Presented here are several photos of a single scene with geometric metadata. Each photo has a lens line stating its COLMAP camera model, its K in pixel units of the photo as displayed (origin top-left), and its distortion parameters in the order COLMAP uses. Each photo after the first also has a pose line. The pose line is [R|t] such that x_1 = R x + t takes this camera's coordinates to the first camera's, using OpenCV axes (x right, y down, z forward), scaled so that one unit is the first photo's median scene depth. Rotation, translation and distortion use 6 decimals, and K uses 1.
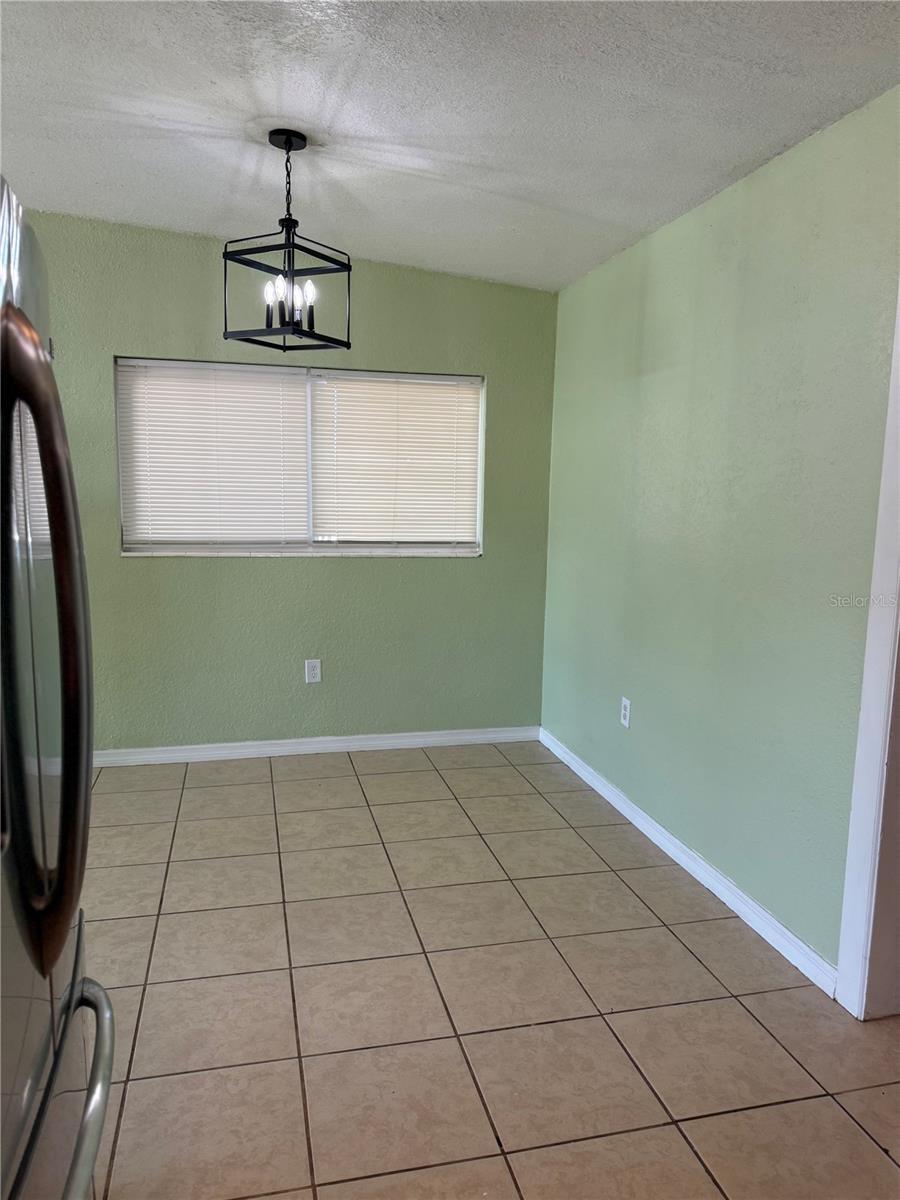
lens RADIAL K [[852.2, 0, 449.3], [0, 852.2, 608.2], [0, 0, 1]] dist [0.104645, -0.088666]
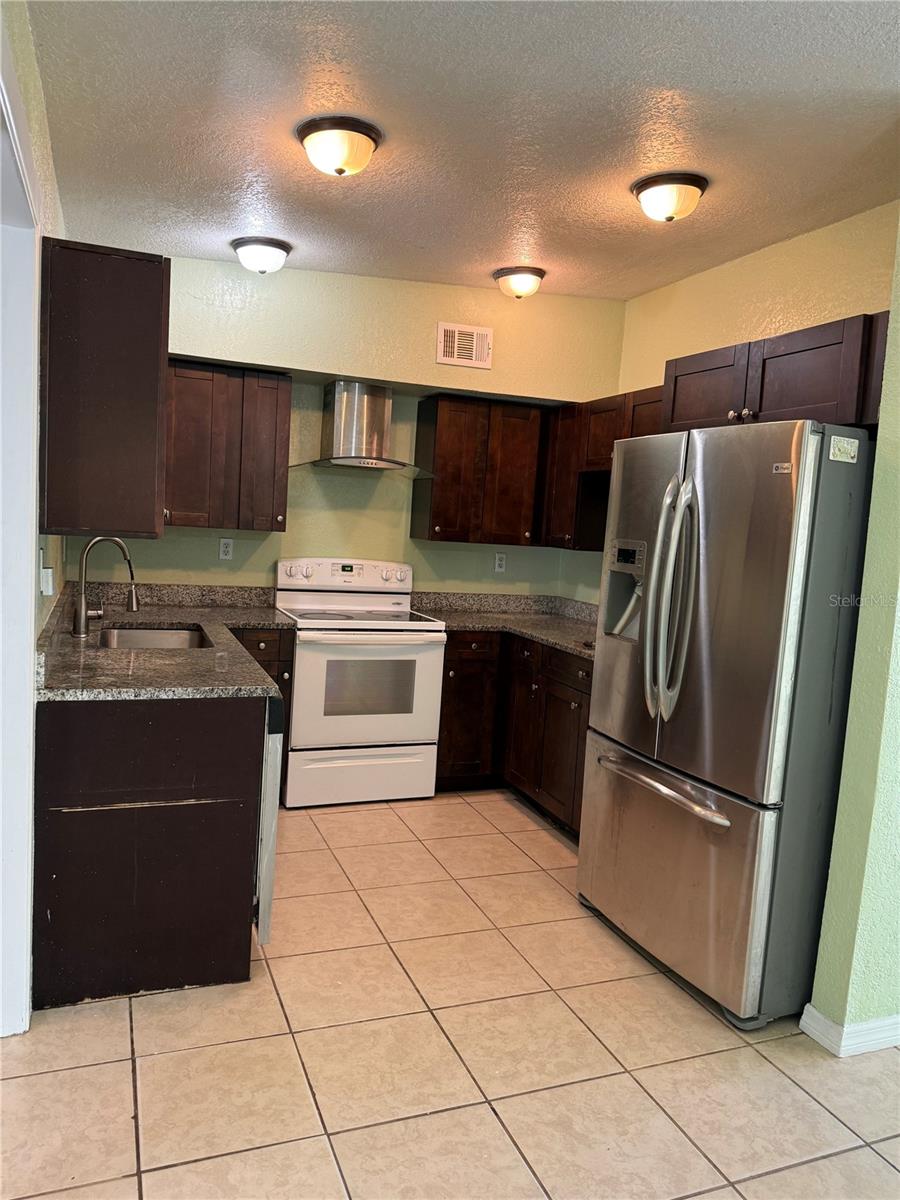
lens RADIAL K [[852.2, 0, 453.9], [0, 852.2, 603.7], [0, 0, 1]] dist [0.104645, -0.088666]
pose [[-0.985668, -0.069560, -0.153688, 0.177703], [-0.104740, 0.966506, 0.234300, -0.145884], [0.132242, 0.247039, -0.959939, 1.048444]]
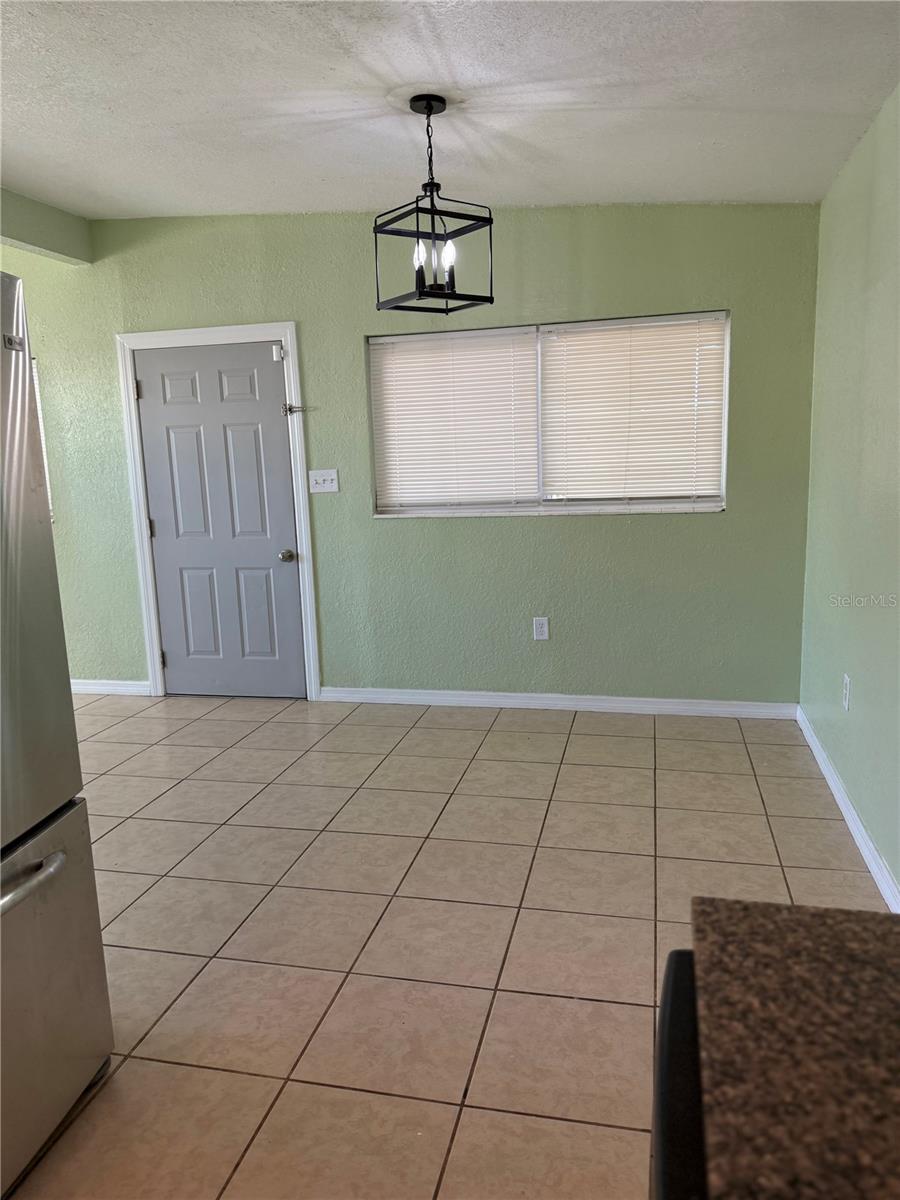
lens RADIAL K [[852.2, 0, 464.3], [0, 852.2, 602.0], [0, 0, 1]] dist [0.104645, -0.088666]
pose [[0.894366, 0.033344, -0.446091, 0.266445], [-0.017679, 0.999074, 0.039232, 0.005436], [0.446986, -0.027201, 0.894127, 0.068455]]
